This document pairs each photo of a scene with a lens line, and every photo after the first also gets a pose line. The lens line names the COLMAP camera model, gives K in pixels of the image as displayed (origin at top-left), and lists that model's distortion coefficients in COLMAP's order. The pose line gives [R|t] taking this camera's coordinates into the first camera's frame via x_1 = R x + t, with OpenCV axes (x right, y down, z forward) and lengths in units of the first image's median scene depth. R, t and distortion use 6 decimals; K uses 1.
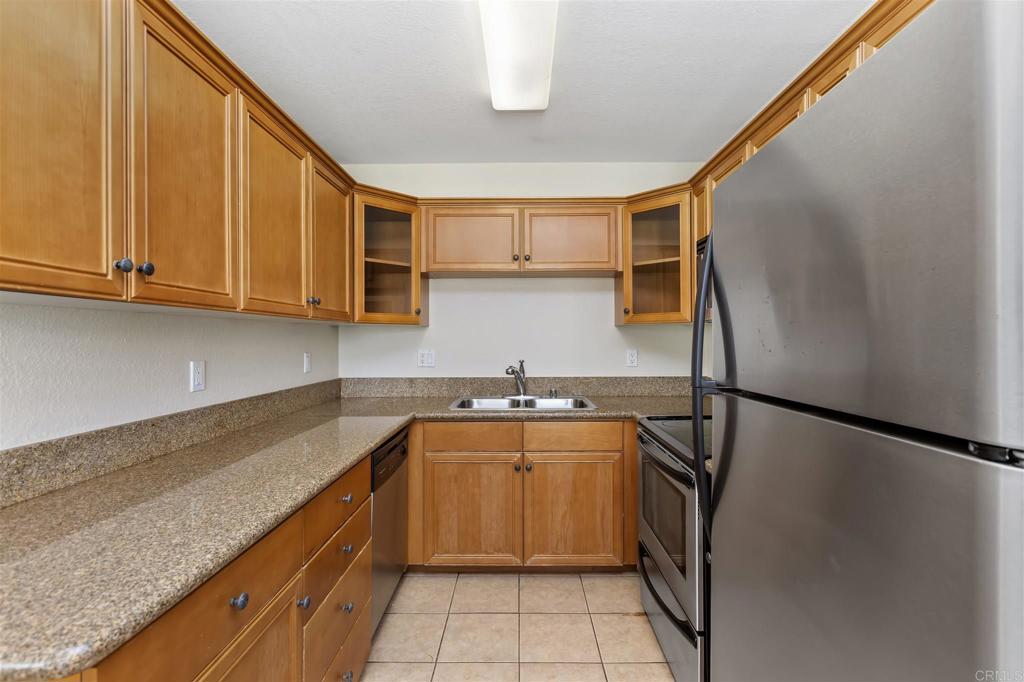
lens RADIAL K [[466.6, 0, 512.0], [0, 466.6, 341.0], [0, 0, 1]] dist [0.001407, 0.000233]
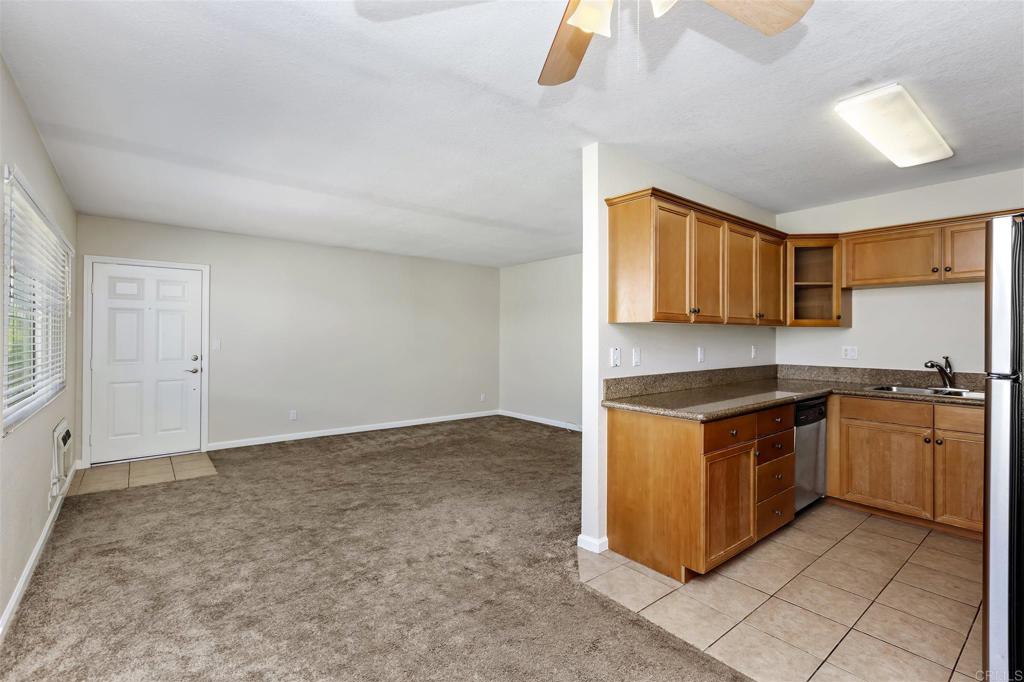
lens RADIAL K [[466.7, 0, 513.1], [0, 466.7, 332.7], [0, 0, 1]] dist [-0.001933, -0.000306]
pose [[0.642860, 0.001314, -0.765982, 0.251309], [-0.009252, 0.999939, -0.006049, -0.000671], [0.765927, 0.010976, 0.642833, -0.653378]]
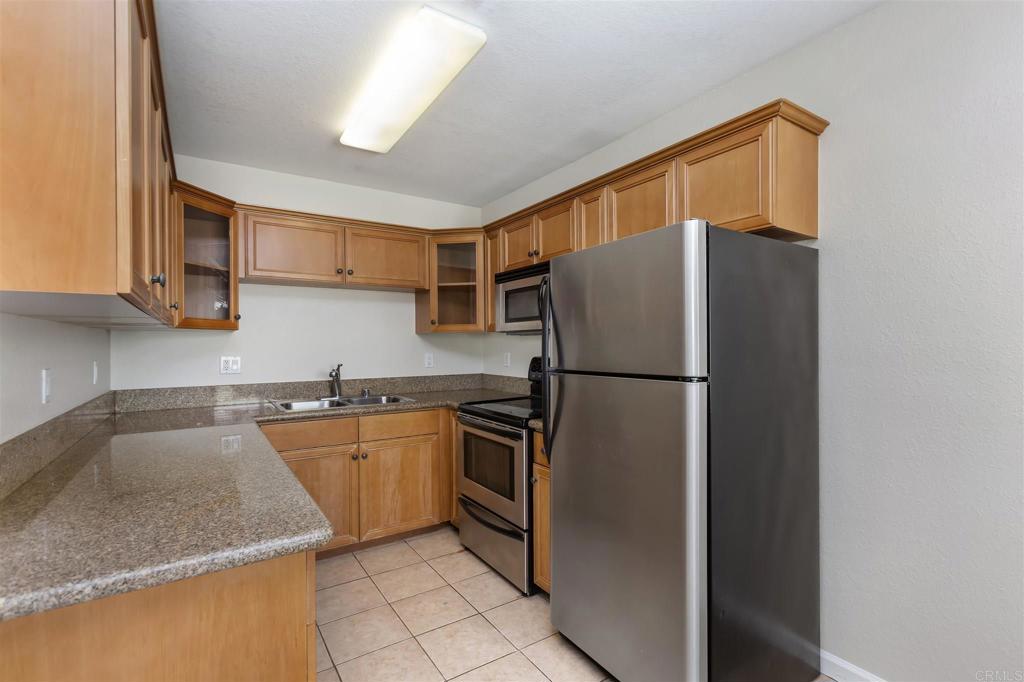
lens RADIAL K [[473.5, 0, 515.6], [0, 473.5, 346.1], [0, 0, 1]] dist [-0.003257, -0.000226]
pose [[0.825573, -0.004873, 0.564274, -0.310500], [0.007653, 0.999967, -0.002561, 0.005609], [-0.564244, 0.006433, 0.825583, -0.176884]]
